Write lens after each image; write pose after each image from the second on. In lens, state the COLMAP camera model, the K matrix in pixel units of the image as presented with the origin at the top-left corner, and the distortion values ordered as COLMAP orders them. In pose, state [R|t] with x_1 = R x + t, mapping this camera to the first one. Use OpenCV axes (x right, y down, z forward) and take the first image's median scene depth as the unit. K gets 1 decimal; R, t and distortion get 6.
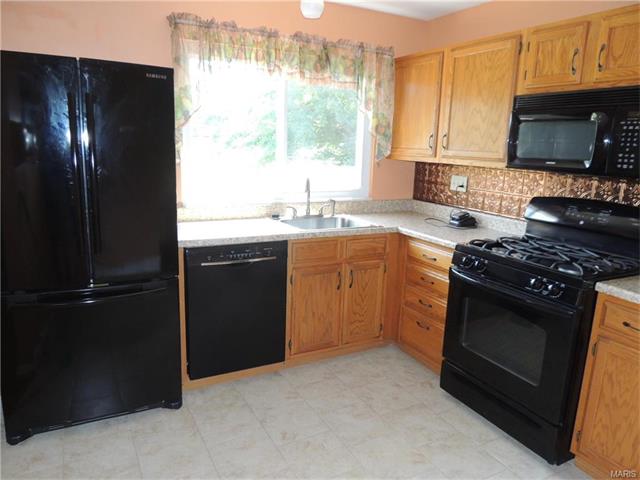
lens RADIAL K [[459.4, 0, 323.8], [0, 459.4, 238.1], [0, 0, 1]] dist [-0.032477, 0.015636]
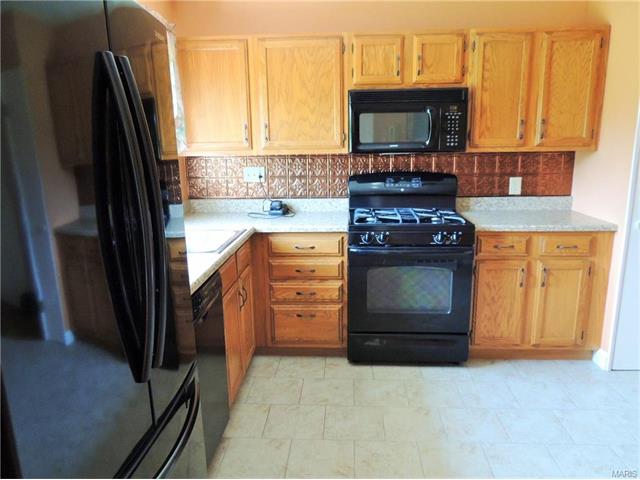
lens RADIAL K [[459.4, 0, 320.4], [0, 459.4, 238.8], [0, 0, 1]] dist [-0.032477, 0.015636]
pose [[0.526420, -0.222746, 0.820528, -0.575664], [0.205677, 0.969771, 0.131306, -0.102081], [-0.824972, 0.099642, 0.556320, 0.403014]]
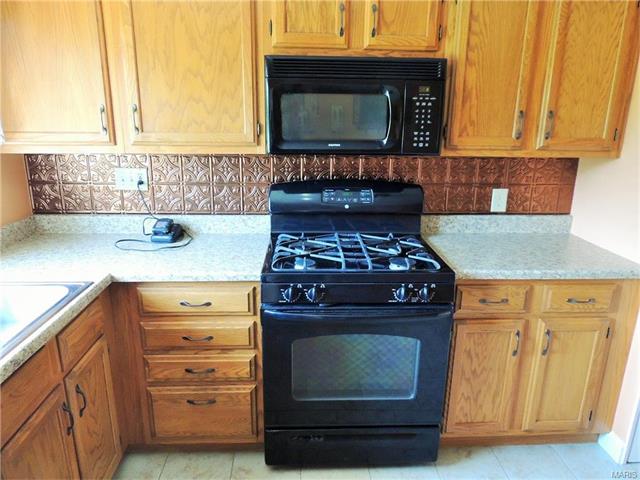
lens RADIAL K [[459.4, 0, 318.4], [0, 459.4, 244.8], [0, 0, 1]] dist [-0.032477, 0.015636]
pose [[0.431291, -0.273522, 0.859752, -0.227068], [0.184957, 0.959503, 0.212473, -0.142602], [-0.883051, 0.067380, 0.464414, 0.536490]]
